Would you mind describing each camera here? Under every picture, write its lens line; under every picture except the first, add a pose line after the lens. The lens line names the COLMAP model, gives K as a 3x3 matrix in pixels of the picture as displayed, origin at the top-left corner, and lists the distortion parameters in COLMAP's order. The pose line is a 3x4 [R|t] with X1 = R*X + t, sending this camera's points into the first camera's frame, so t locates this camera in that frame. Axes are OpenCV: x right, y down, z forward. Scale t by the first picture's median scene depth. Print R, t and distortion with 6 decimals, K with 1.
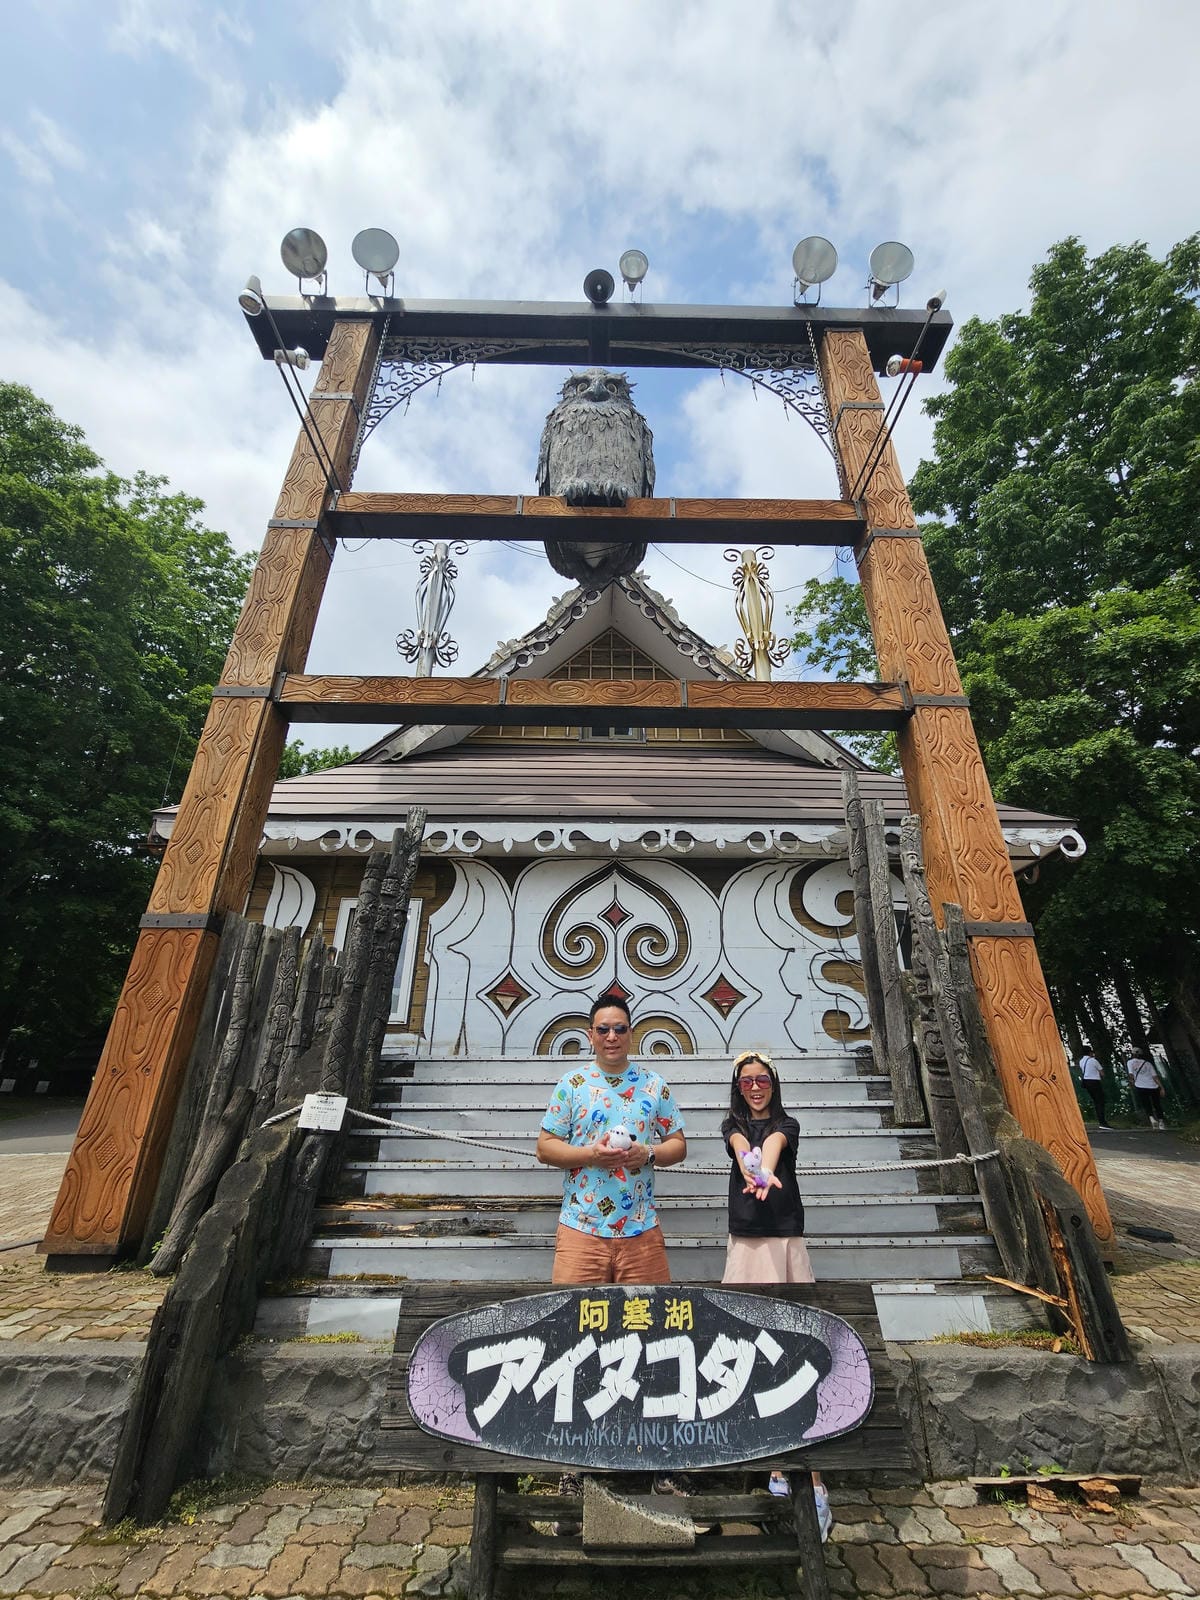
lens RADIAL K [[646.4, 0, 605.2], [0, 646.4, 809.8], [0, 0, 1]] dist [0.005019, 0.000316]
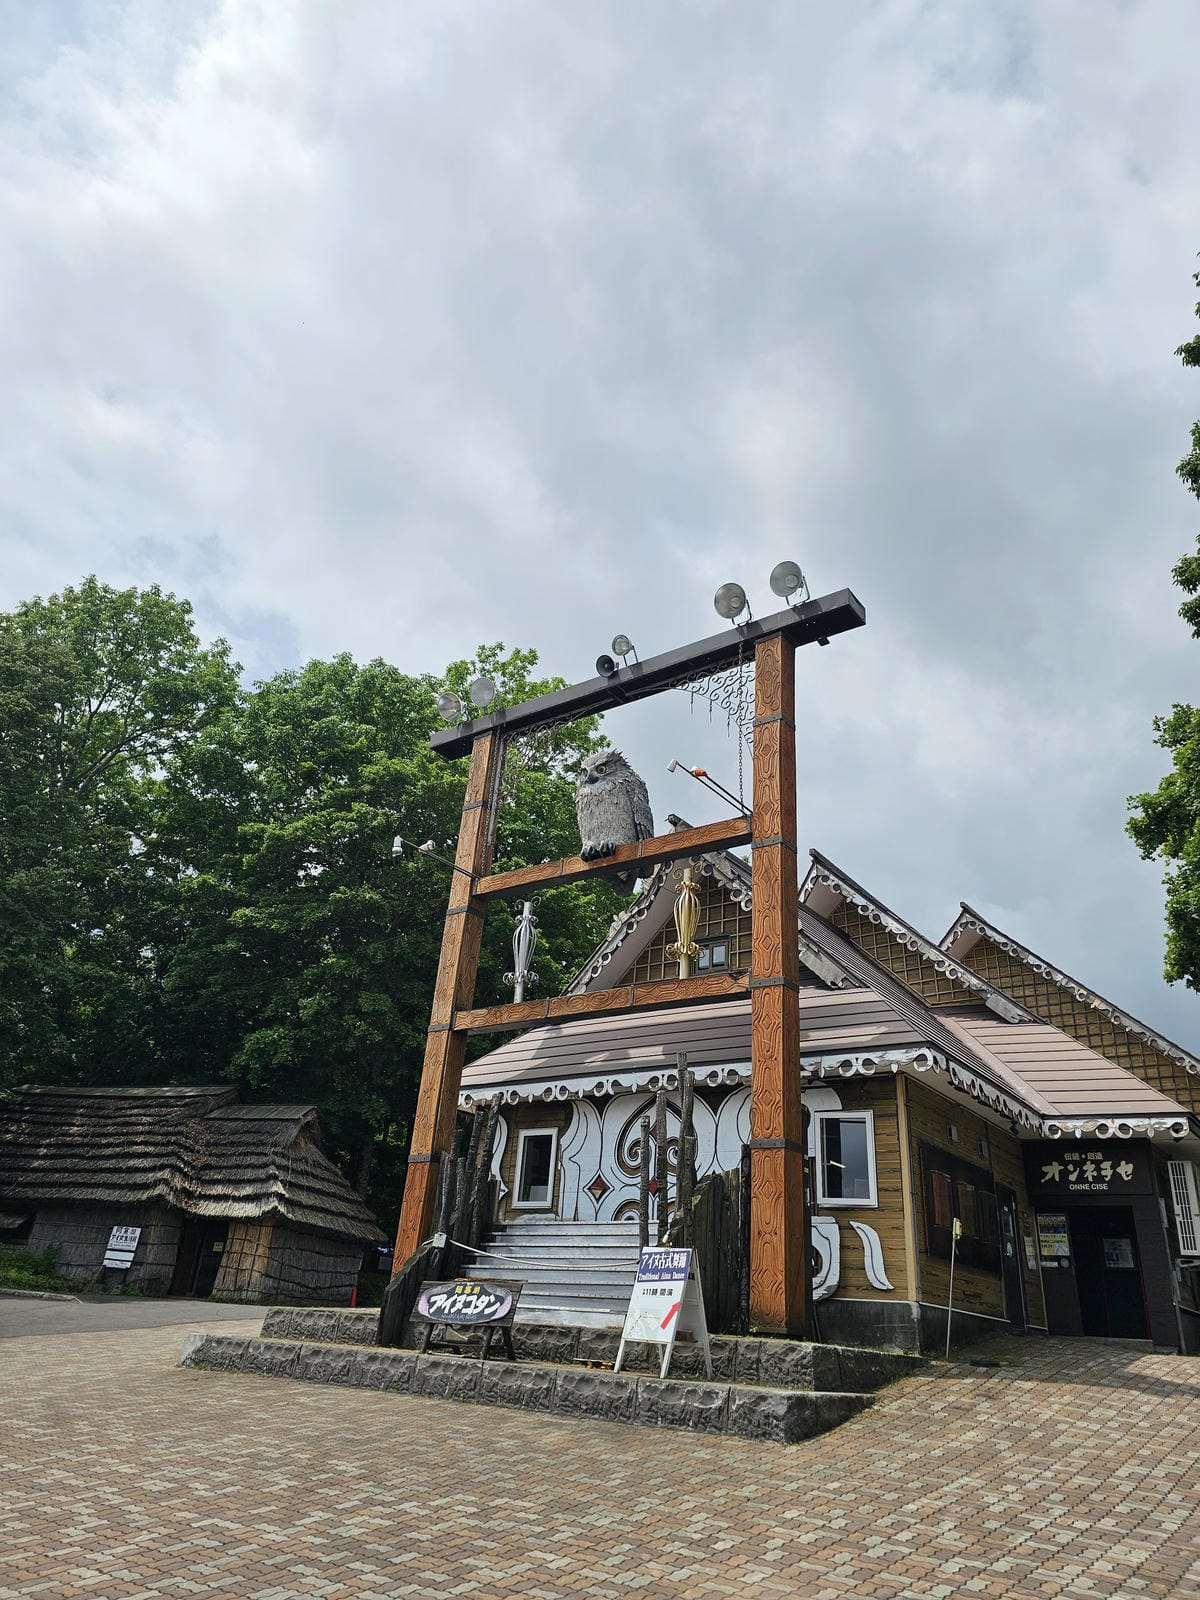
lens RADIAL K [[1072.4, 0, 599.8], [0, 1072.4, 797.6], [0, 0, 1]] dist [0.039098, -0.000941]
pose [[0.784966, -0.230733, -0.574970, 1.592928], [0.198231, 0.972812, -0.119755, -0.331387], [0.586969, -0.019973, 0.809363, -1.125912]]
